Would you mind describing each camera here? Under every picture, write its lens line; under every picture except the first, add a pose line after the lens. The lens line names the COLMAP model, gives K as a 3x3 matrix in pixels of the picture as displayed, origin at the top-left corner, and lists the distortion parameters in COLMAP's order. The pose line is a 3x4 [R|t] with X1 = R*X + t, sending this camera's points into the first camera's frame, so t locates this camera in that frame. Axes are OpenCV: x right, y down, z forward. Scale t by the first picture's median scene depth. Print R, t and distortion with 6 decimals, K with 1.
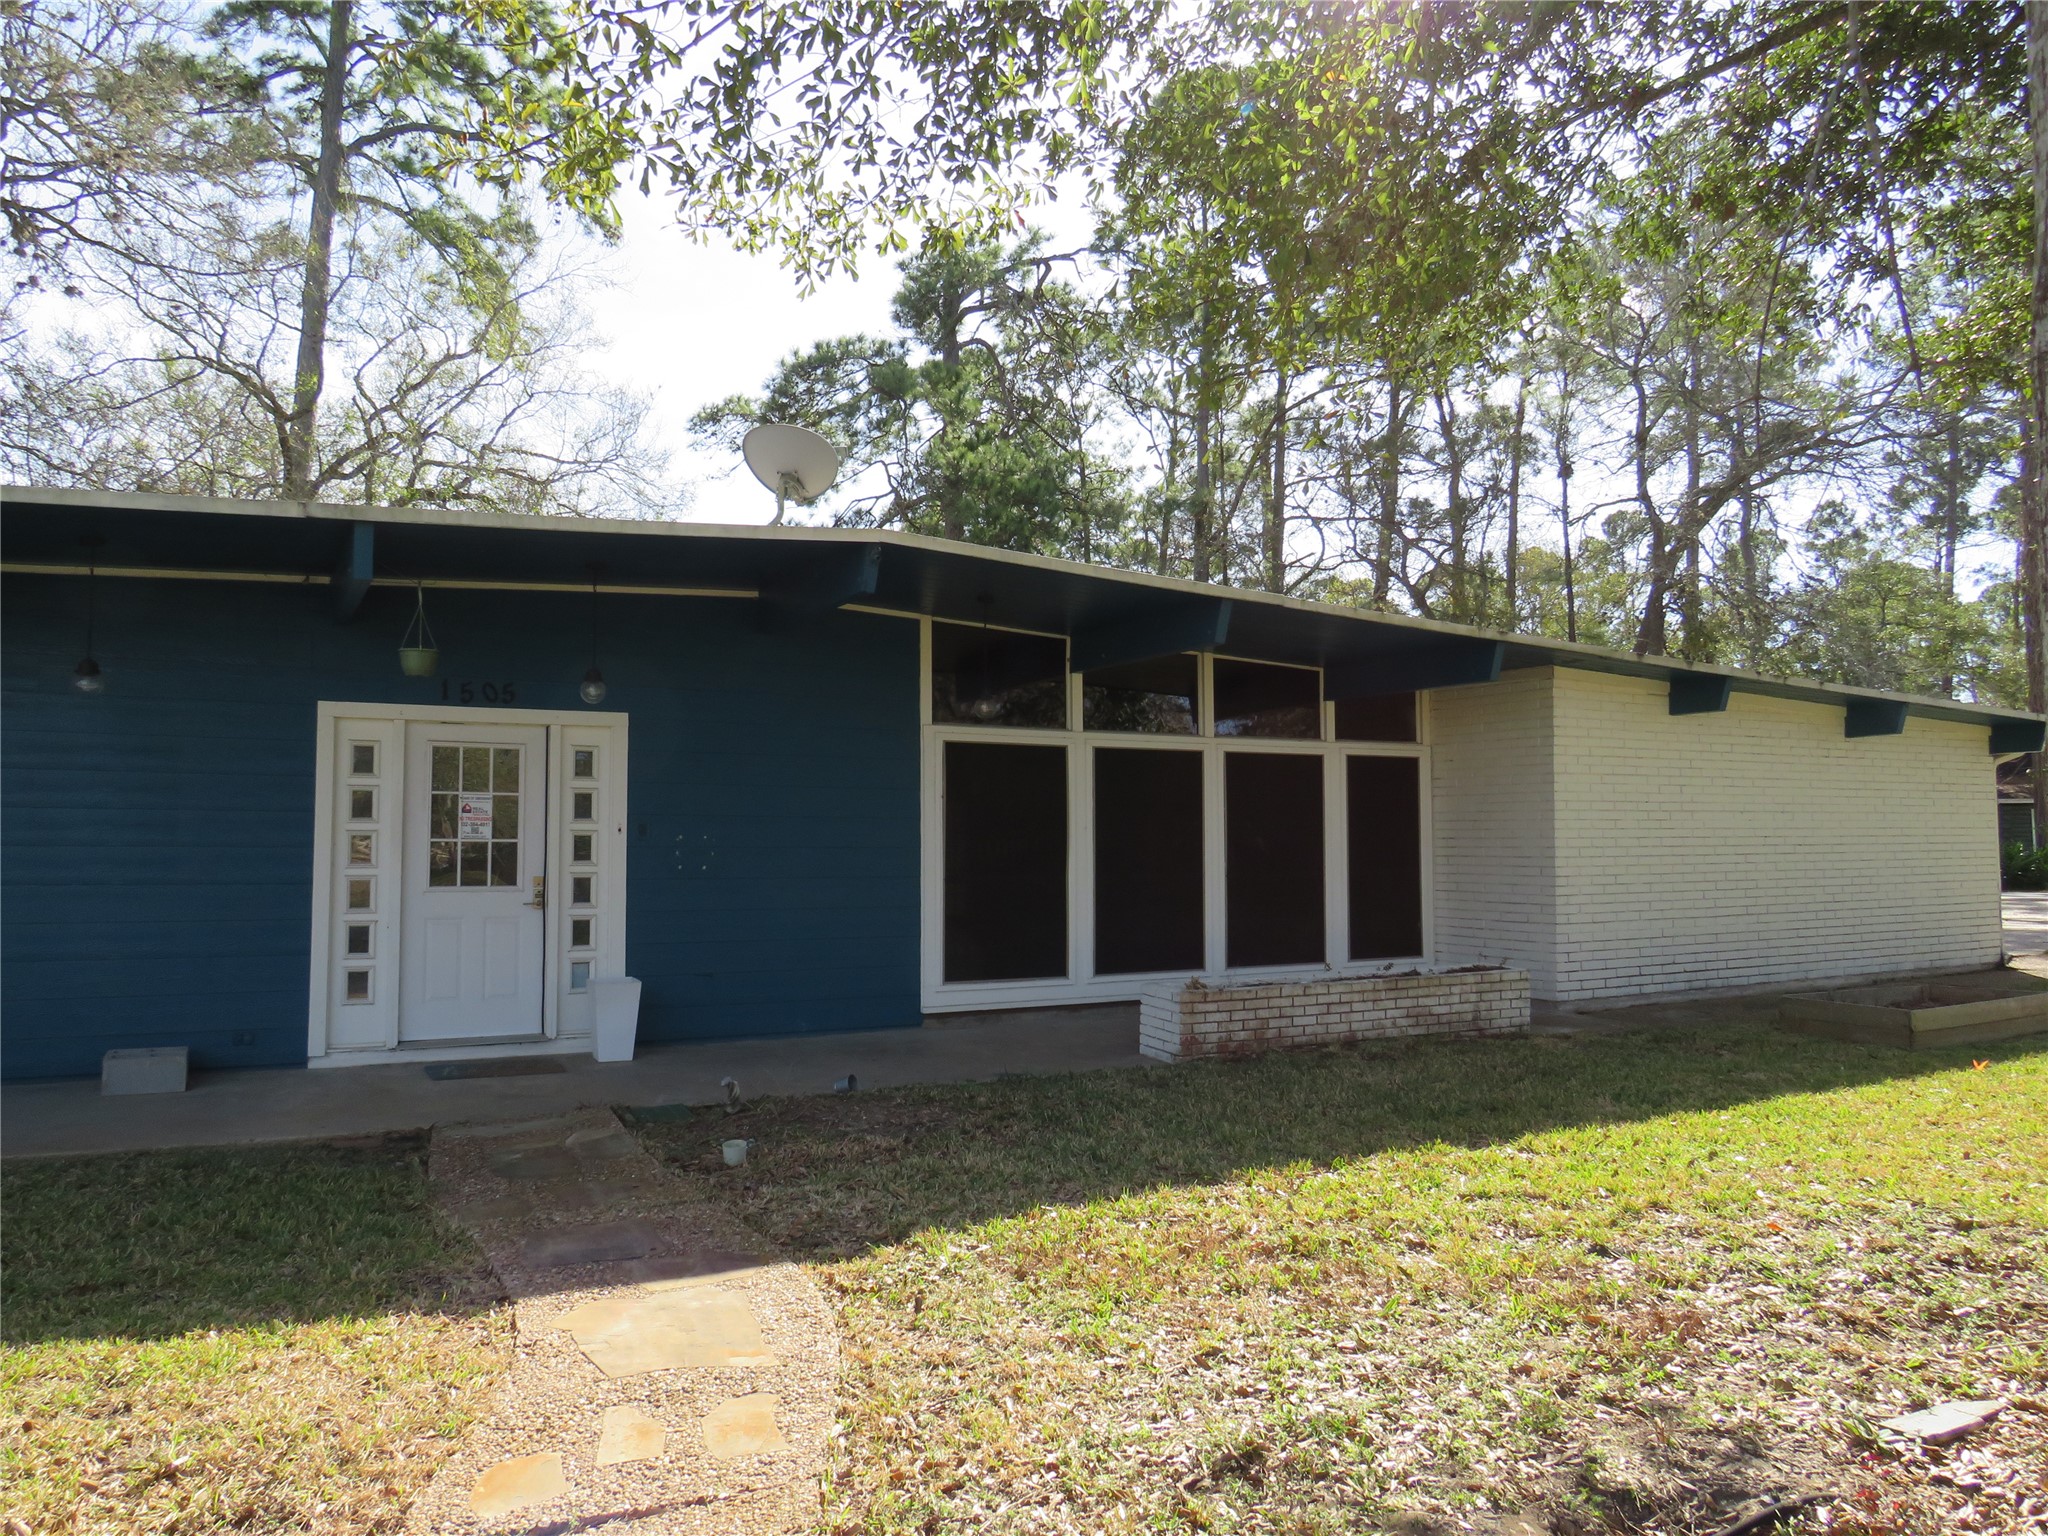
lens RADIAL K [[1440.8, 0, 1025.0], [0, 1440.8, 770.0], [0, 0, 1]] dist [-0.029515, 0.000316]
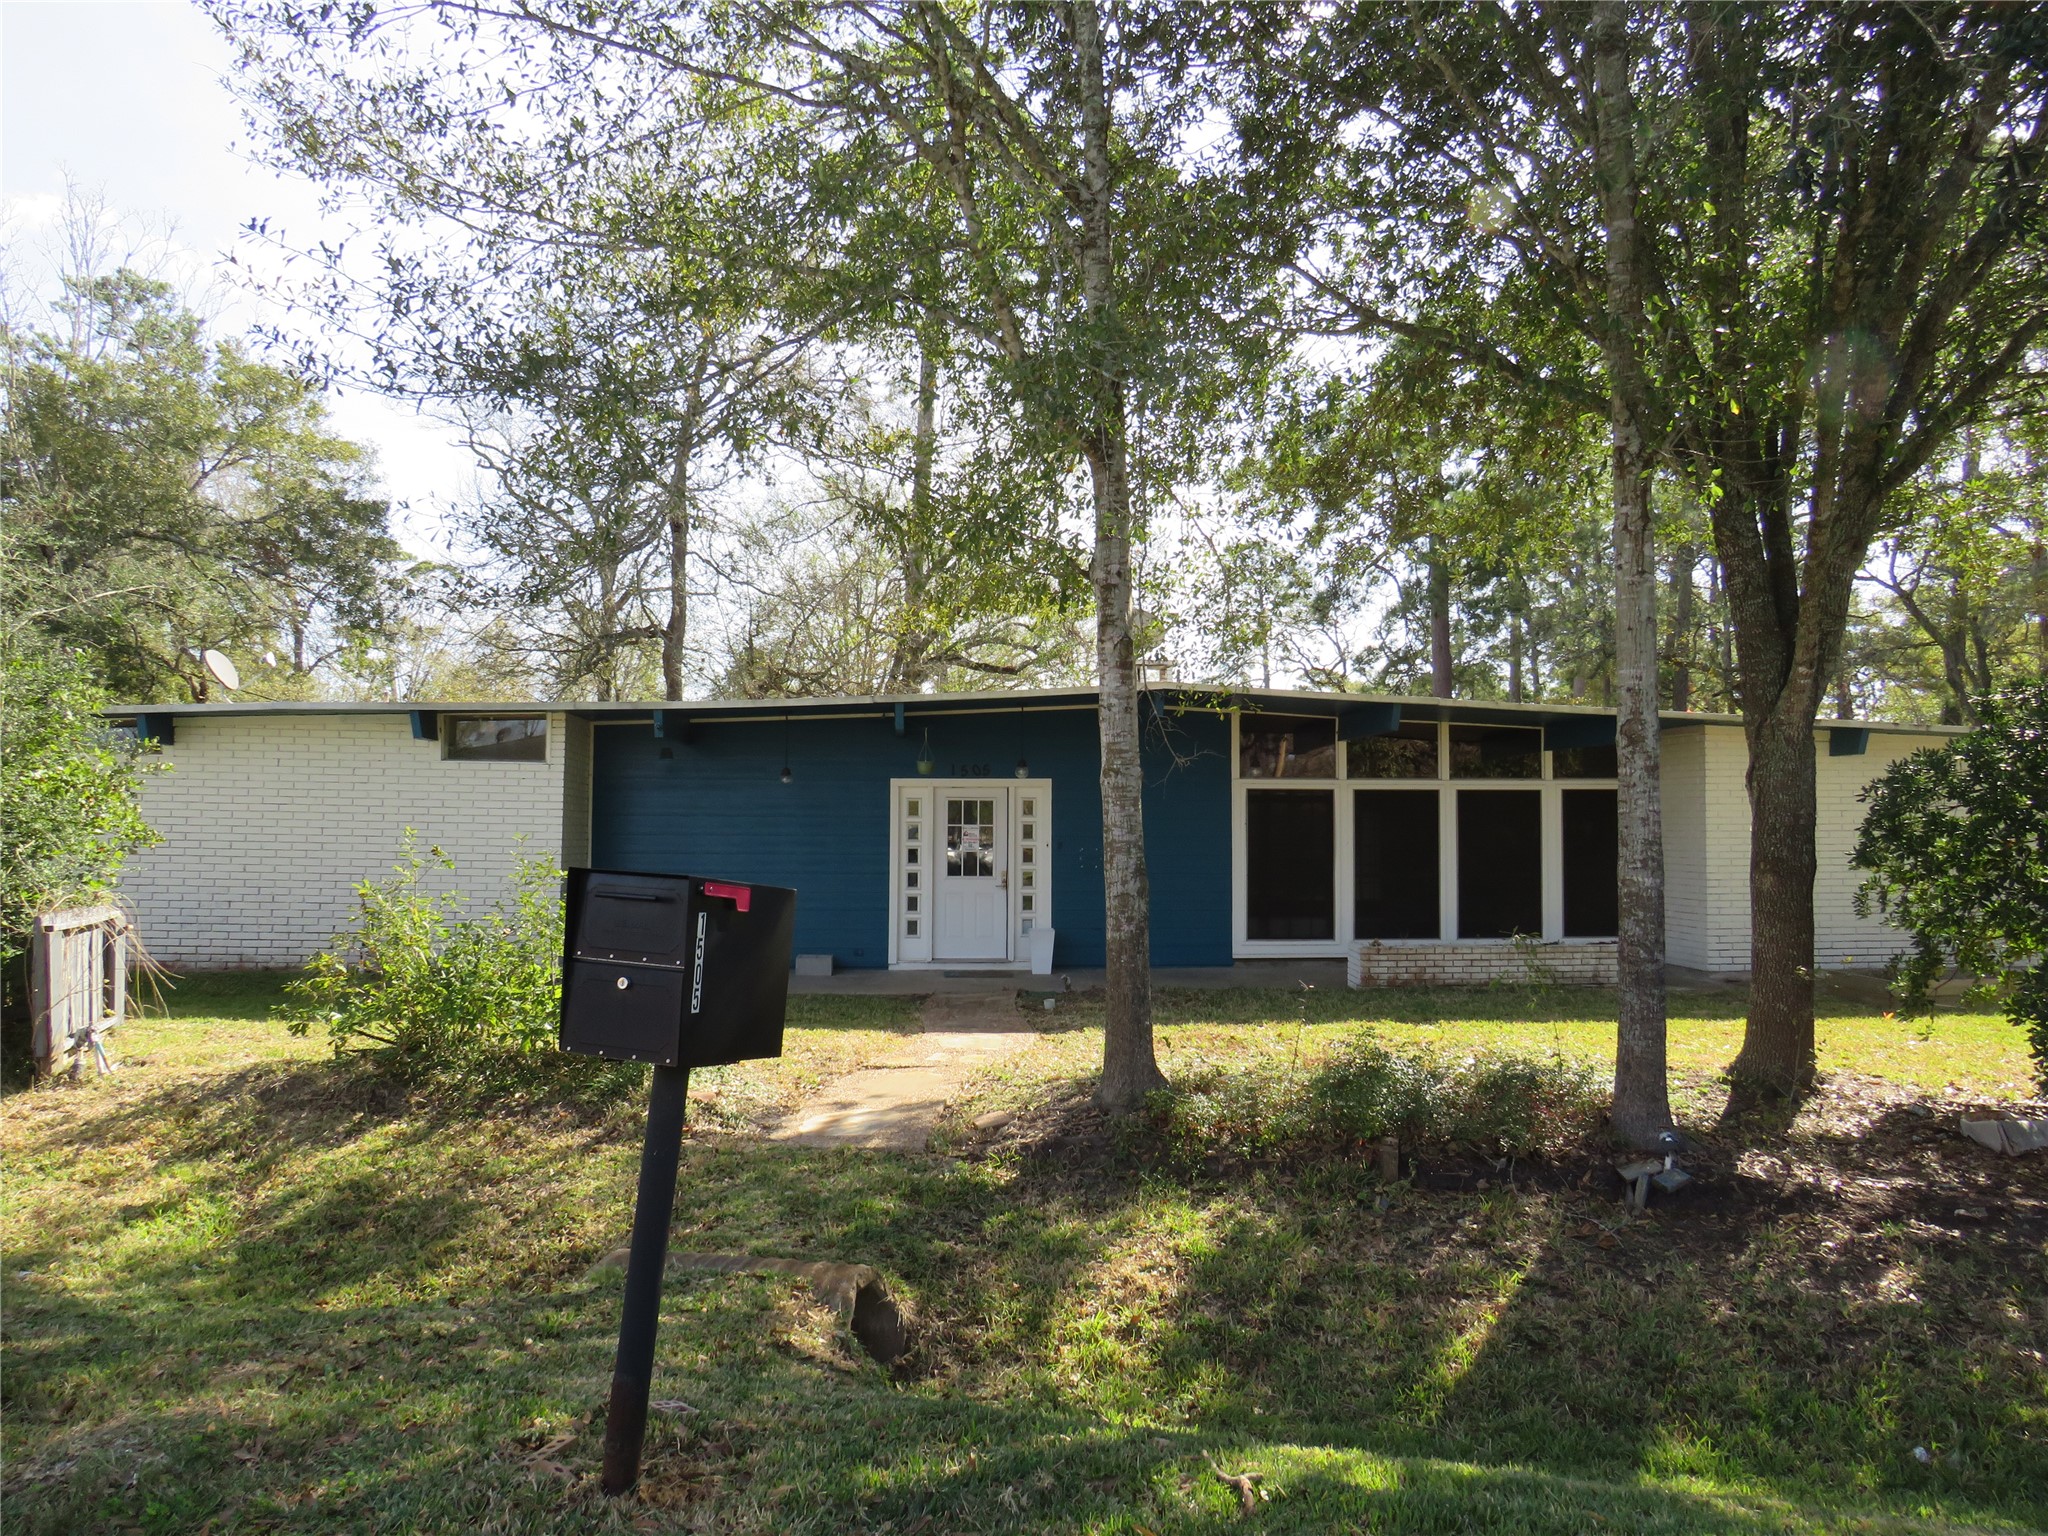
lens RADIAL K [[1440.8, 0, 1022.8], [0, 1440.8, 769.4], [0, 0, 1]] dist [-0.029515, 0.000316]
pose [[0.912133, -0.008677, -0.409802, 0.417479], [0.017356, 0.999697, 0.017464, -0.083233], [0.409527, -0.023042, 0.912007, -0.625045]]
